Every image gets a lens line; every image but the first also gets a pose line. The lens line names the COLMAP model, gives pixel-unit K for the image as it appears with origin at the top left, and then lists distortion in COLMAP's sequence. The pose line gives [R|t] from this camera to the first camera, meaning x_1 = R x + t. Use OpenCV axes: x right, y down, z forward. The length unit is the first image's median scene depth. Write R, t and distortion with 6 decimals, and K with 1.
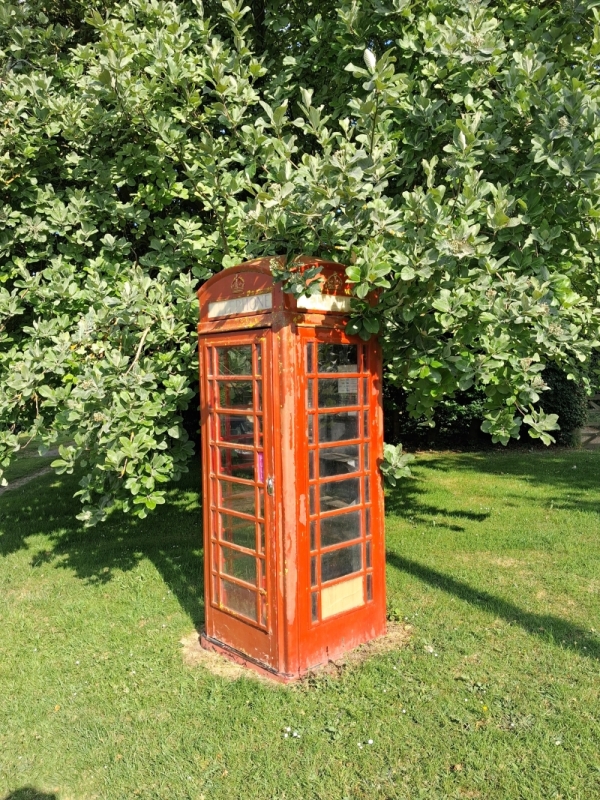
lens RADIAL K [[644.9, 0, 300.0], [0, 644.9, 400.0], [0, 0, 1]] dist [-0.012067, -0.002504]
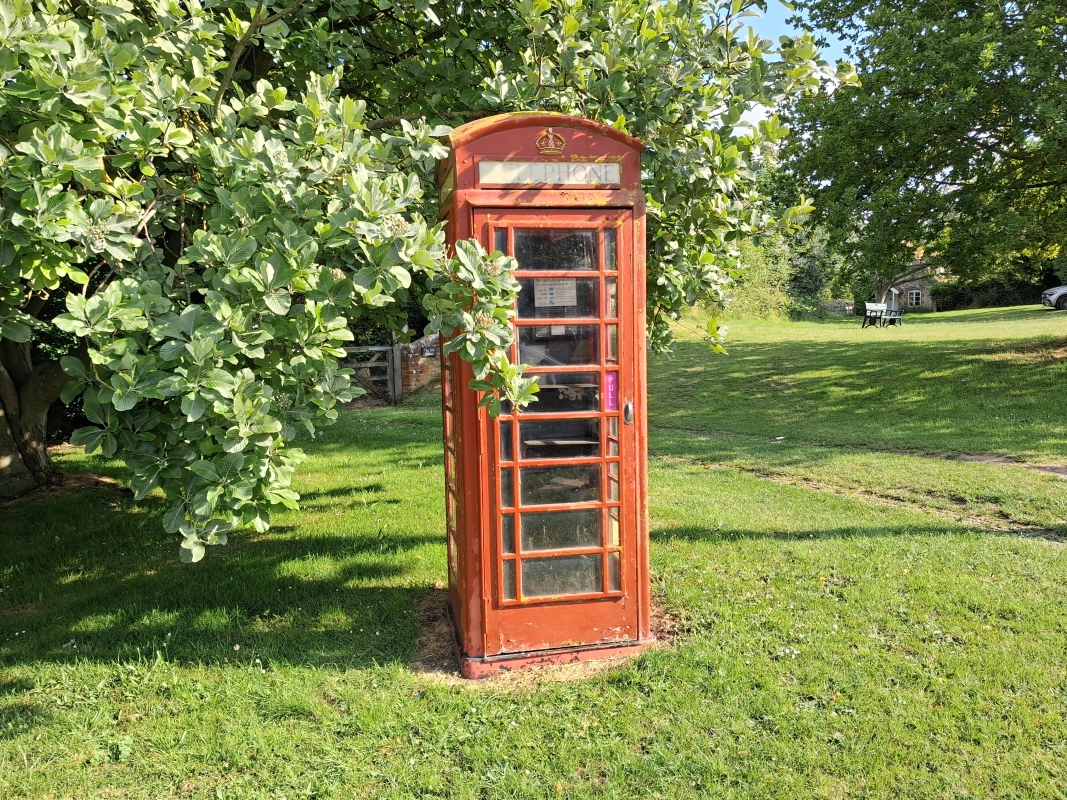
lens RADIAL K [[864.5, 0, 534.0], [0, 864.5, 409.2], [0, 0, 1]] dist [-0.014775, -0.002893]
pose [[0.475580, -0.090944, 0.874959, -1.004828], [0.051547, 0.995813, 0.075488, 0.043561], [-0.878161, 0.009201, 0.478277, 0.580374]]
